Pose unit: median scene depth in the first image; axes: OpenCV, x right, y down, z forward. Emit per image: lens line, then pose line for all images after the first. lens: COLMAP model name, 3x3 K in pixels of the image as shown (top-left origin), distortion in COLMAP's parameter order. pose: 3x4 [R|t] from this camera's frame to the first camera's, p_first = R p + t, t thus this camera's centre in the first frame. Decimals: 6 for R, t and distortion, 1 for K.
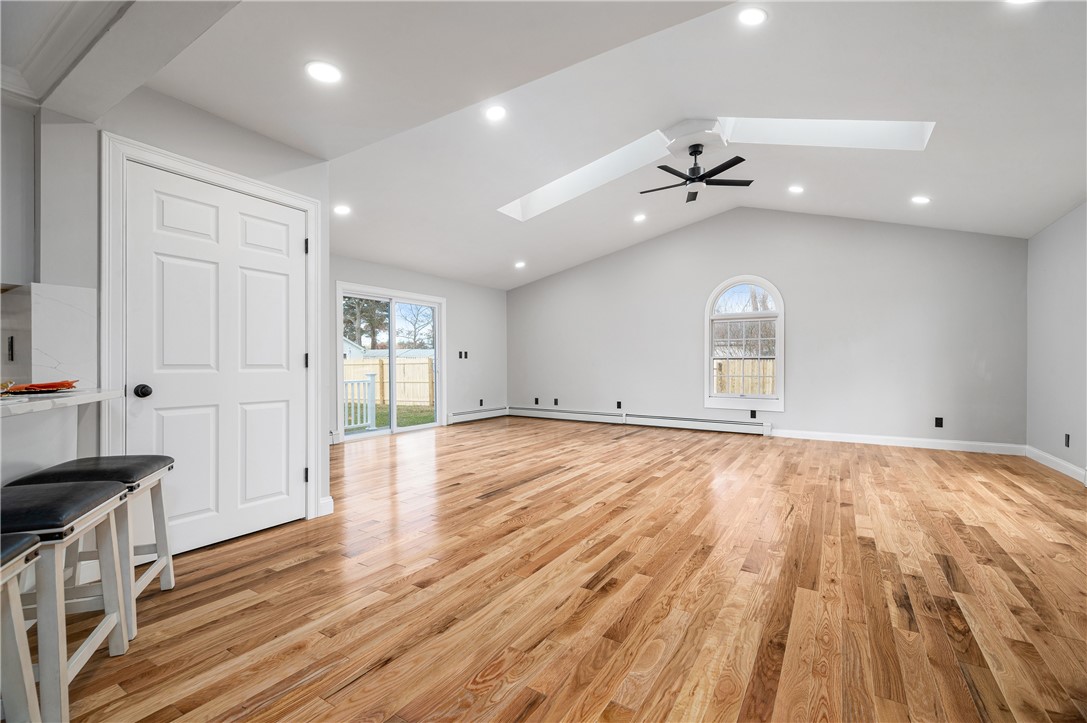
lens RADIAL K [[473.1, 0, 537.4], [0, 473.1, 365.0], [0, 0, 1]] dist [0.000705, 0.000464]
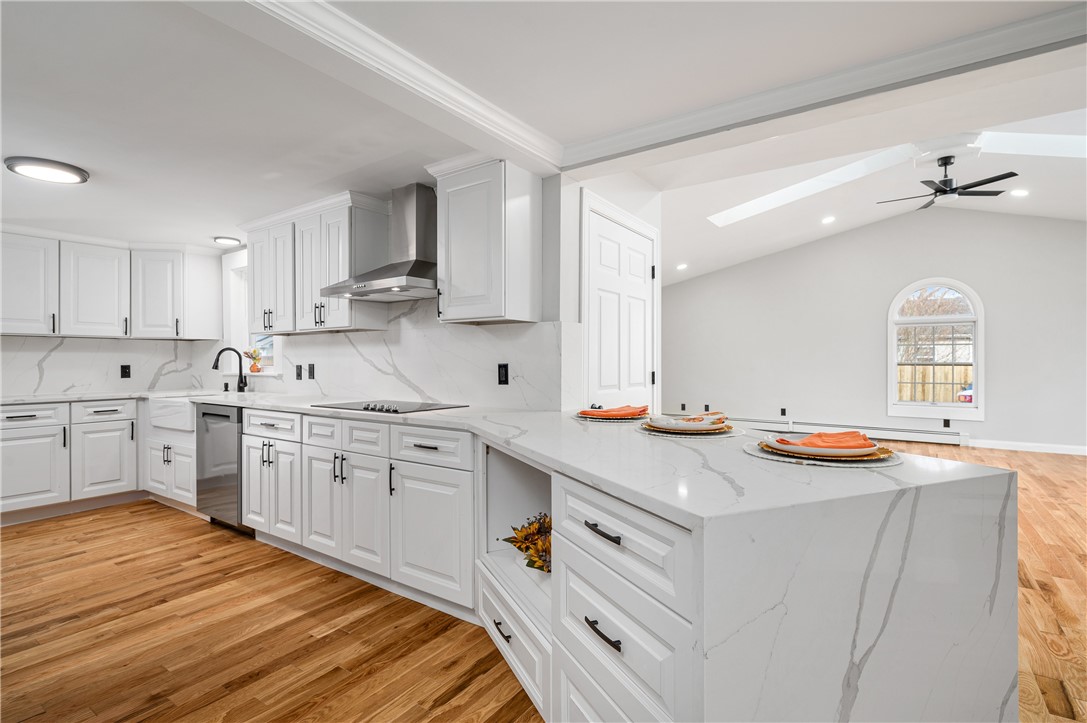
lens RADIAL K [[522.1, 0, 537.8], [0, 522.1, 360.4], [0, 0, 1]] dist [0.000810, 0.000383]
pose [[0.998880, -0.000738, -0.047312, -0.770283], [0.000671, 0.999999, -0.001436, -0.053450], [0.047313, 0.001403, 0.998879, -0.231809]]
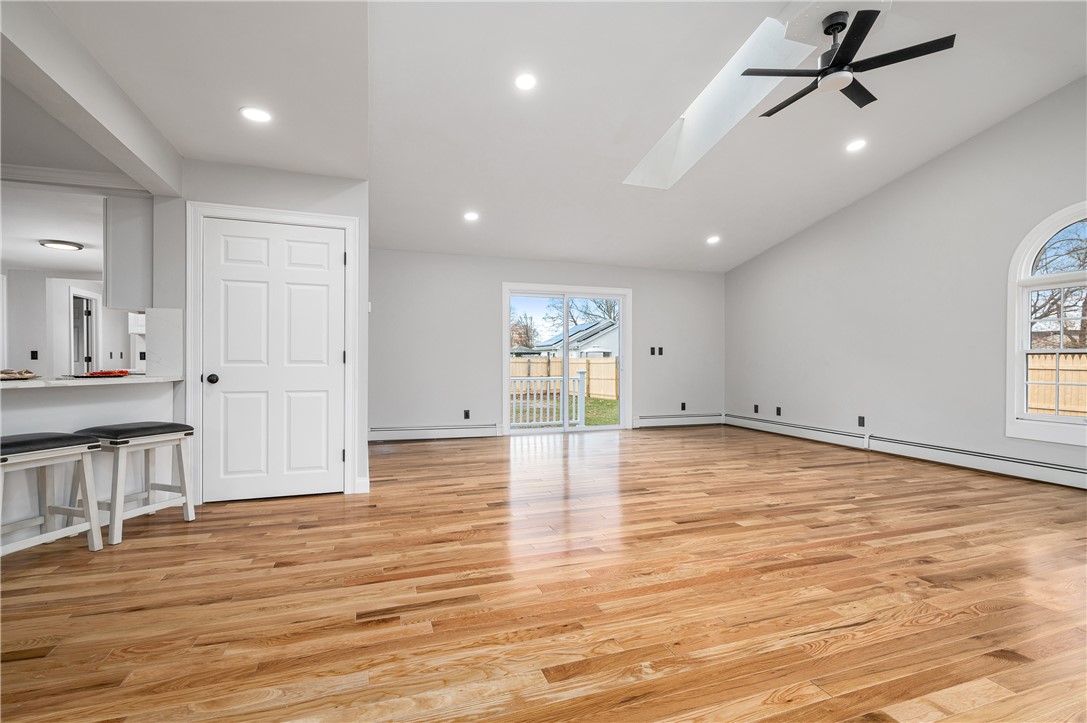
lens RADIAL K [[500.1, 0, 536.5], [0, 500.1, 362.5], [0, 0, 1]] dist [0.003014, 0.000005]
pose [[0.781678, 0.004250, -0.623667, 0.720703], [-0.004718, 0.999988, 0.000901, 0.000528], [0.623664, 0.002238, 0.781689, 0.370123]]
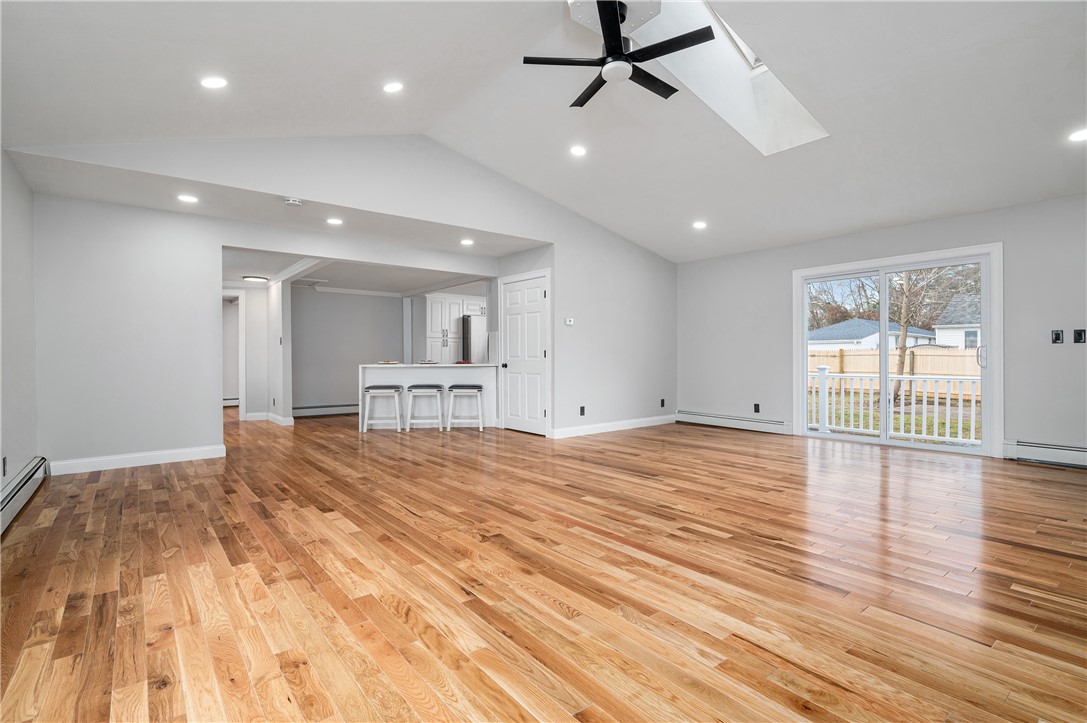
lens RADIAL K [[514.6, 0, 537.3], [0, 514.6, 355.3], [0, 0, 1]] dist [-0.000223, 0.000232]
pose [[-0.331431, -0.001981, -0.943478, 1.641354], [0.000107, 0.999998, -0.002138, 0.002249], [0.943480, -0.000810, -0.331430, 1.828880]]
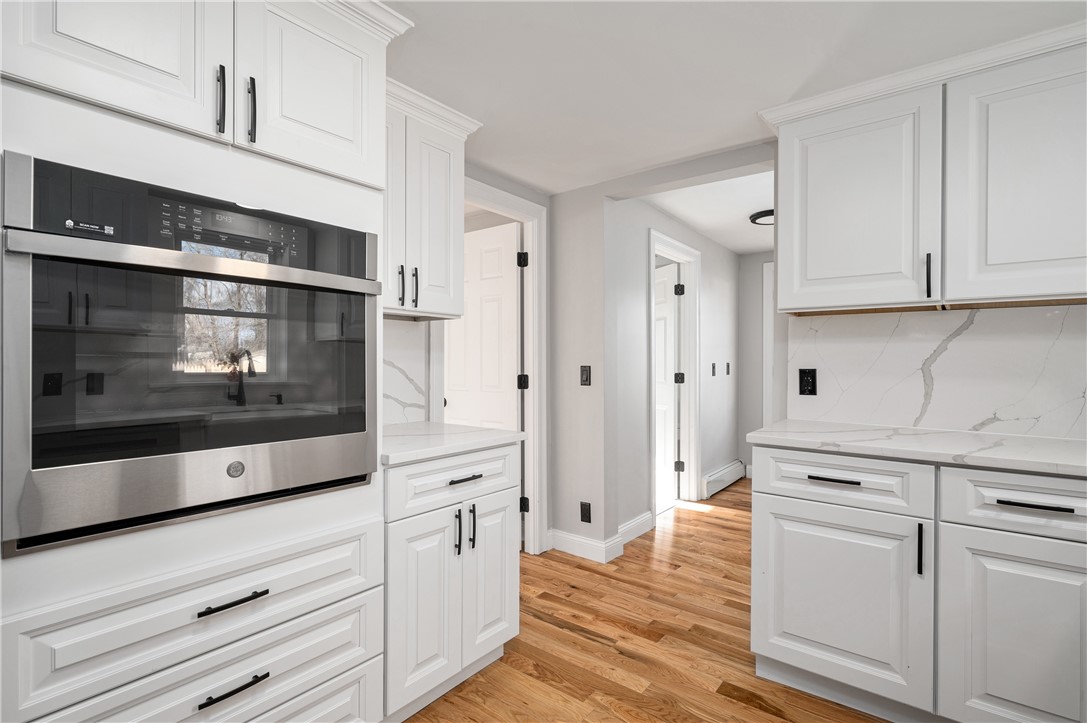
lens RADIAL K [[522.1, 0, 537.8], [0, 522.1, 360.4], [0, 0, 1]] dist [0.000810, 0.000383]
pose [[-0.104003, -0.000466, -0.994577, -1.502350], [-0.007237, 0.999974, 0.000289, -0.052019], [0.994551, 0.007228, -0.104003, 0.756218]]
